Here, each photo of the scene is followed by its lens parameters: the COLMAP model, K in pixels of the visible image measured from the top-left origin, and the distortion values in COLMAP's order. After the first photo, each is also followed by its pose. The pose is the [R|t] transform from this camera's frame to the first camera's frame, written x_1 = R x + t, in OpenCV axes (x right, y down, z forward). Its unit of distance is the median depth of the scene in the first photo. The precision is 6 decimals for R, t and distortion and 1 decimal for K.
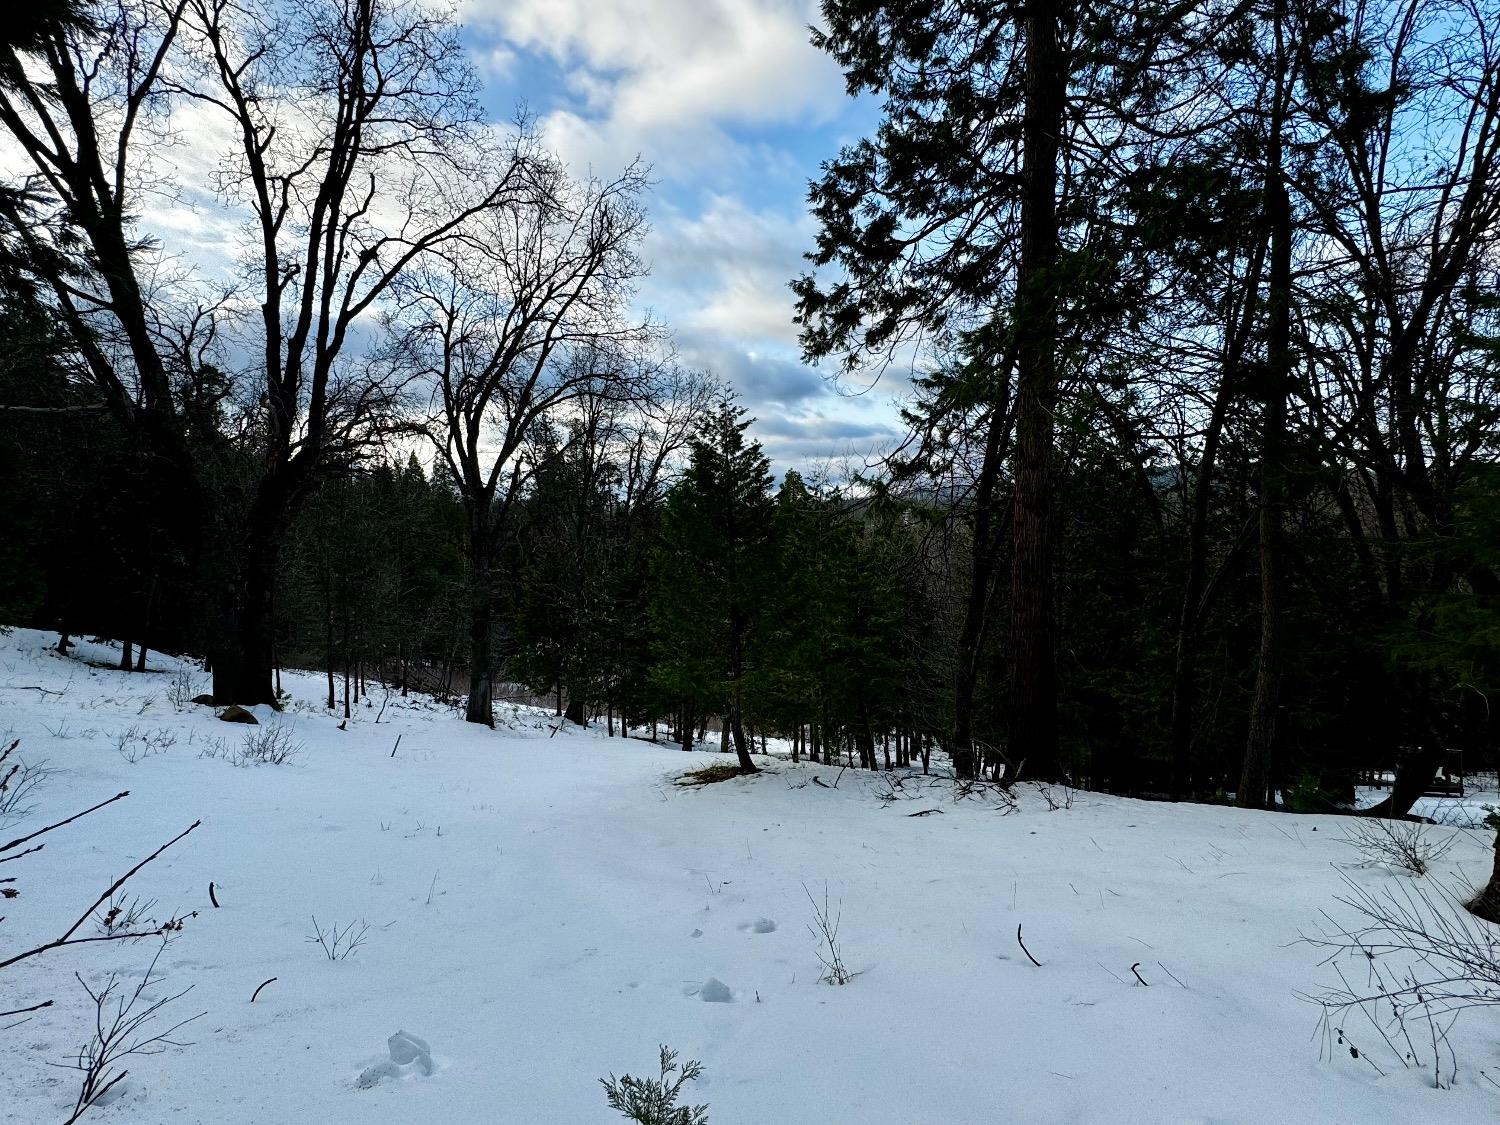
lens RADIAL K [[705.6, 0, 745.1], [0, 705.6, 560.7], [0, 0, 1]] dist [-0.004887, -0.001373]
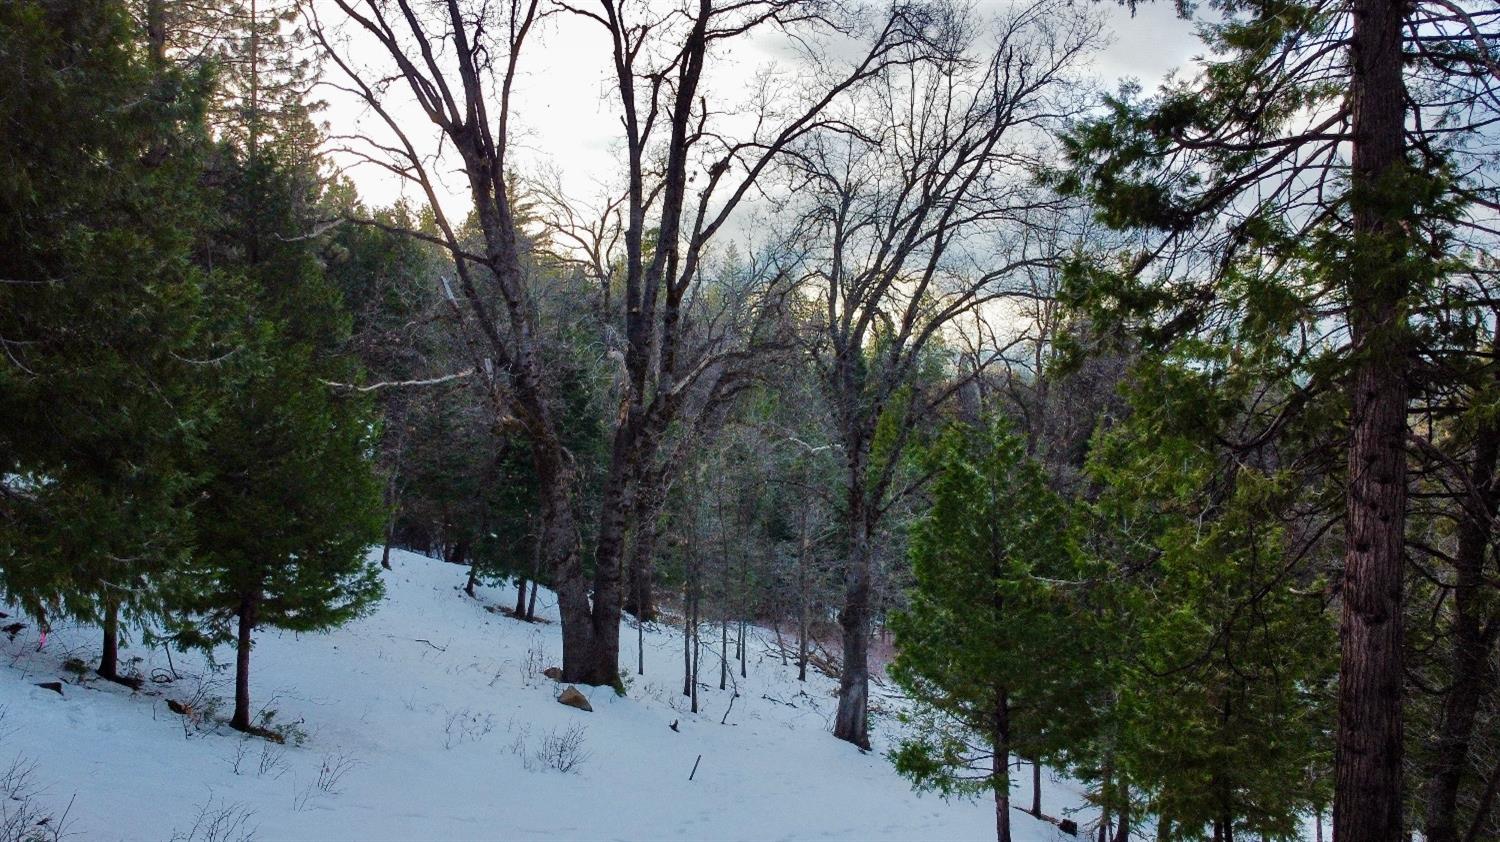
lens RADIAL K [[1111.4, 0, 749.4], [0, 1111.4, 423.2], [0, 0, 1]] dist [-0.001781, -0.000548]
pose [[0.836239, 0.009693, -0.548279, 0.209746], [-0.029227, 0.999210, -0.026913, -0.085761], [0.547585, 0.038530, 0.835862, -0.077332]]
